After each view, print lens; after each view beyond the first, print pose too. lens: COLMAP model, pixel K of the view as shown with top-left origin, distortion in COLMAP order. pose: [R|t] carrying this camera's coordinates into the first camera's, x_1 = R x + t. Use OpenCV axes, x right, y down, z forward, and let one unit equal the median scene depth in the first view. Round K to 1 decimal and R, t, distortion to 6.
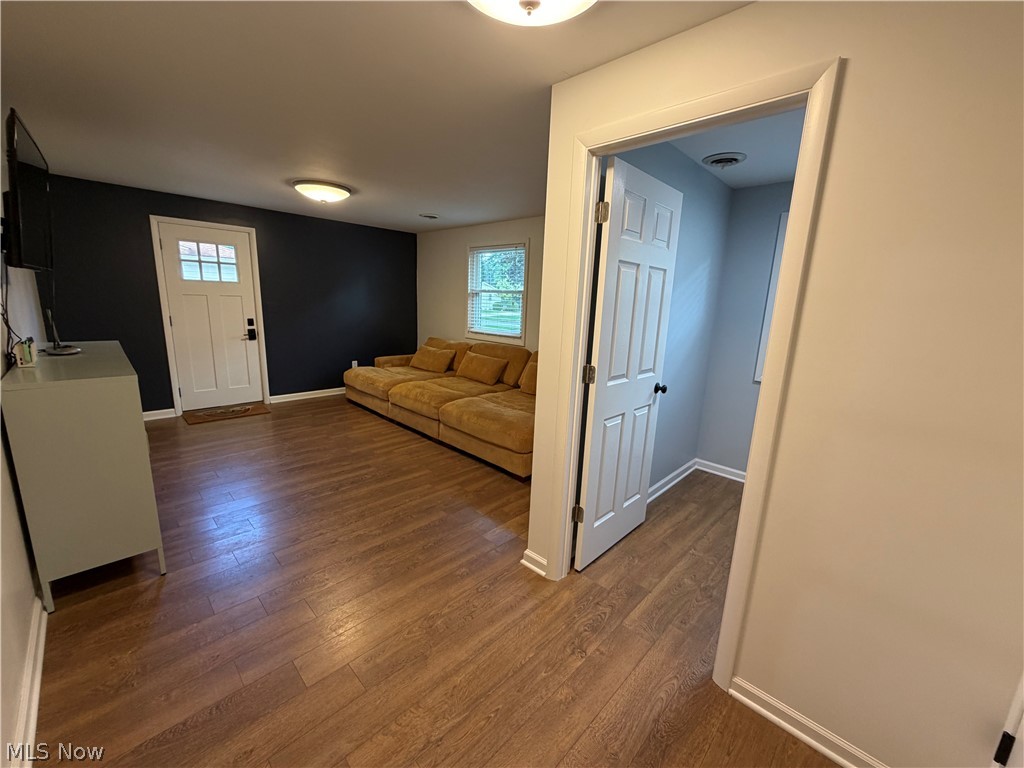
lens RADIAL K [[408.3, 0, 507.4], [0, 408.3, 386.7], [0, 0, 1]] dist [-0.004481, 0.000297]
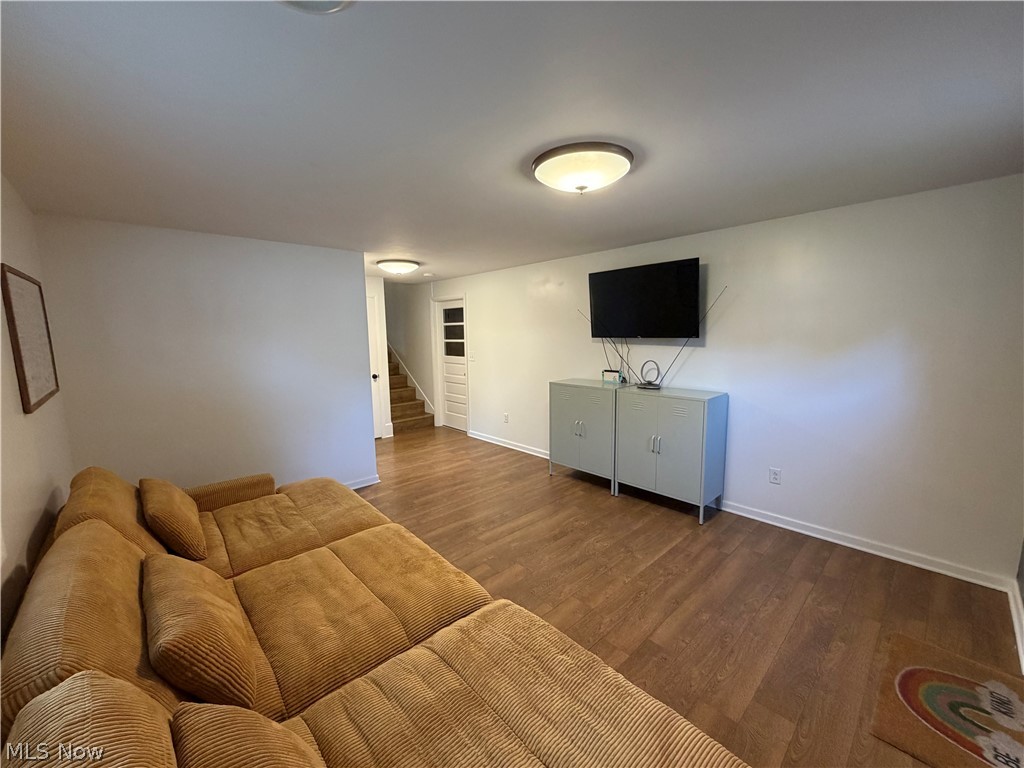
lens RADIAL K [[408.3, 0, 510.2], [0, 408.3, 386.8], [0, 0, 1]] dist [-0.004481, 0.000297]
pose [[-0.998839, -0.029121, 0.038368, -0.377395], [-0.014363, 0.940382, 0.339817, -0.382655], [-0.045976, 0.338872, -0.939709, 1.555646]]
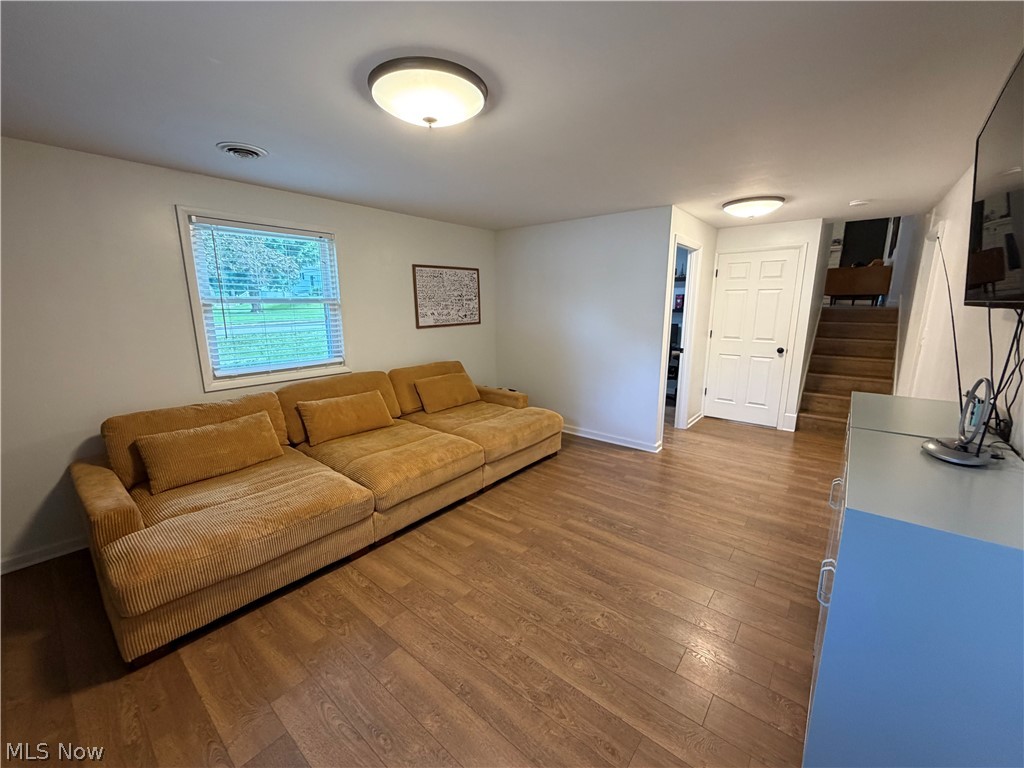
lens RADIAL K [[408.3, 0, 512.9], [0, 408.3, 381.0], [0, 0, 1]] dist [-0.004481, 0.000297]
pose [[-0.092828, -0.228939, 0.969005, -0.953589], [0.206985, 0.947509, 0.243689, -0.269512], [-0.973930, 0.223190, -0.040569, 0.971744]]
